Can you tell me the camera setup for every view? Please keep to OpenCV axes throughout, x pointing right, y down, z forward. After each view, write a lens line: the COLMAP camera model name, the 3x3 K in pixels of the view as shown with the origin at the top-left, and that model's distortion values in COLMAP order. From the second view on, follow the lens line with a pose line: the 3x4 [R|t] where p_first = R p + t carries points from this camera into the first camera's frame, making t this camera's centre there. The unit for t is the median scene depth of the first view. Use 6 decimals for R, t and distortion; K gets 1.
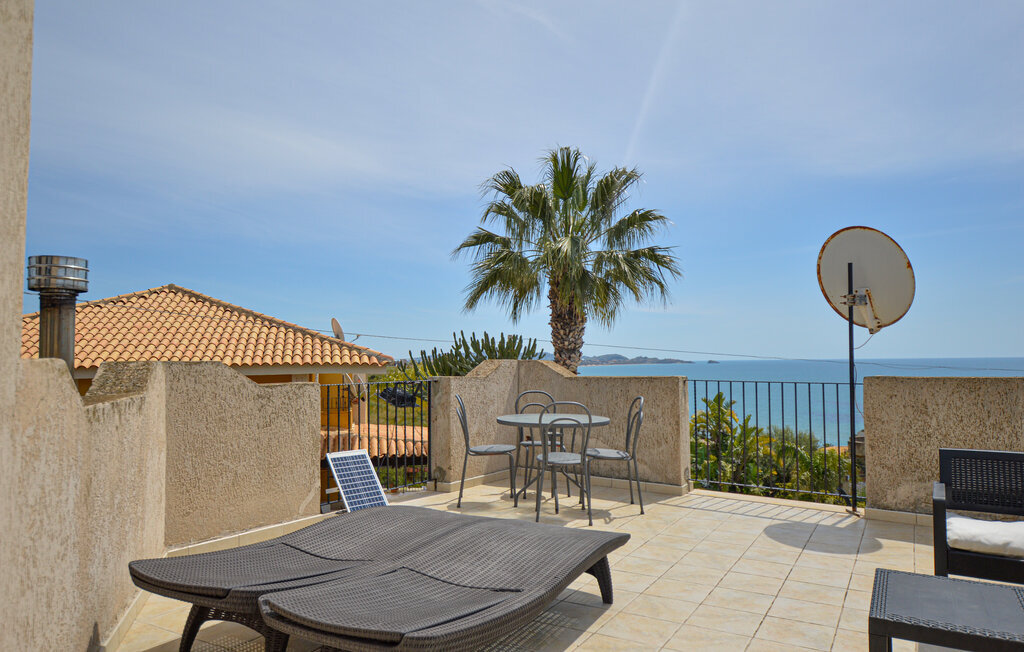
lens RADIAL K [[685.4, 0, 512.0], [0, 685.4, 326.0], [0, 0, 1]] dist [0.004767, 0.001898]
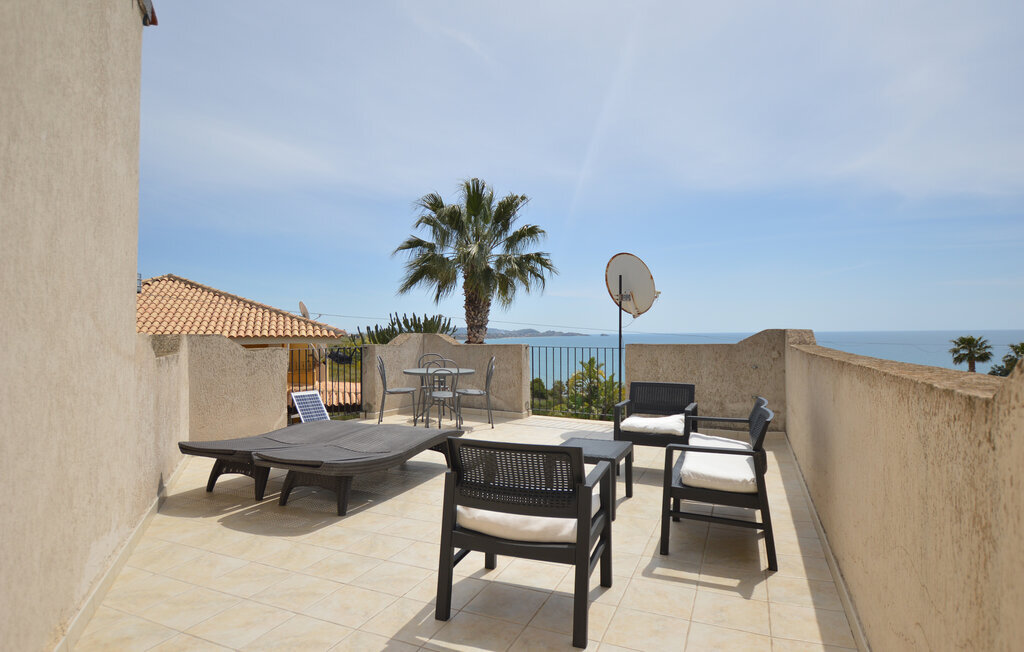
lens RADIAL K [[555.2, 0, 512.0], [0, 555.2, 326.0], [0, 0, 1]] dist [-0.003724, -0.000210]
pose [[0.994645, 0.002577, 0.103323, 0.037674], [-0.006339, 0.999328, 0.036096, -0.006239], [-0.103160, -0.036557, 0.993993, -0.116114]]
